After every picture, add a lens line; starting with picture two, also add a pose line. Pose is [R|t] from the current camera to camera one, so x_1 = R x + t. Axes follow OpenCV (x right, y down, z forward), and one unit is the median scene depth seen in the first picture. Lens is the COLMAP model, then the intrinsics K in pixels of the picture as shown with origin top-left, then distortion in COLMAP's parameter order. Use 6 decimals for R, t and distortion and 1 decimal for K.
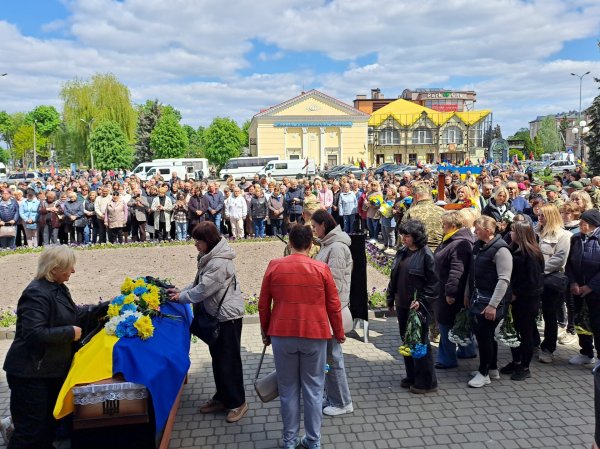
lens RADIAL K [[497.0, 0, 302.4], [0, 497.0, 193.6], [0, 0, 1]] dist [0.146420, -0.114075]
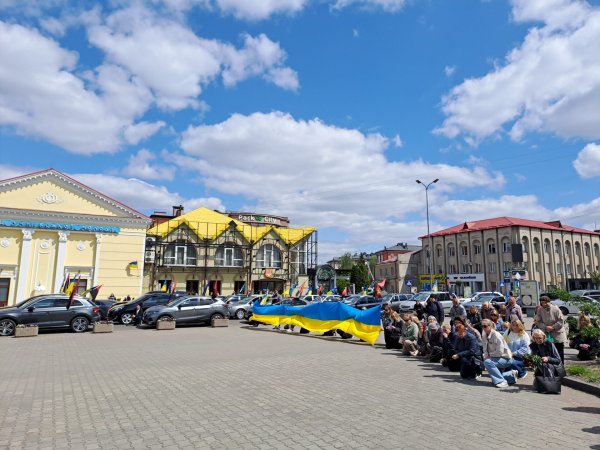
lens RADIAL K [[445.4, 0, 301.2], [0, 445.4, 214.8], [0, 0, 1]] dist [0.121976, -0.154833]
pose [[0.928030, 0.080494, 0.363705, 0.100067], [0.008853, 0.971332, -0.237561, -0.020279], [-0.372401, 0.223683, 0.900713, 0.386227]]
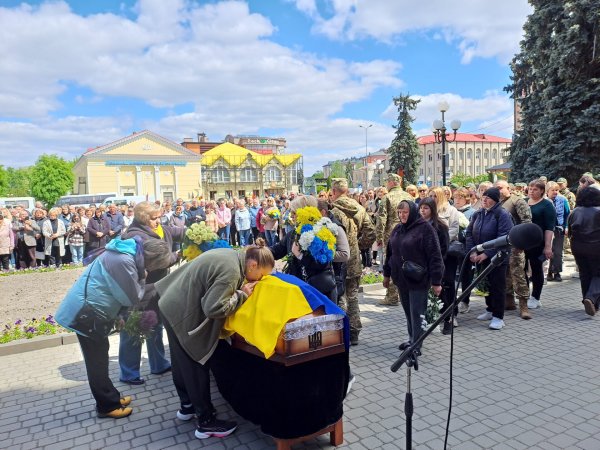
lens RADIAL K [[445.4, 0, 301.2], [0, 445.4, 214.8], [0, 0, 1]] dist [0.121976, -0.154833]
pose [[0.930486, -0.037991, 0.364353, -0.026098], [0.049709, 0.998503, -0.022835, 0.006613], [-0.362940, 0.039359, 0.930981, 0.005721]]
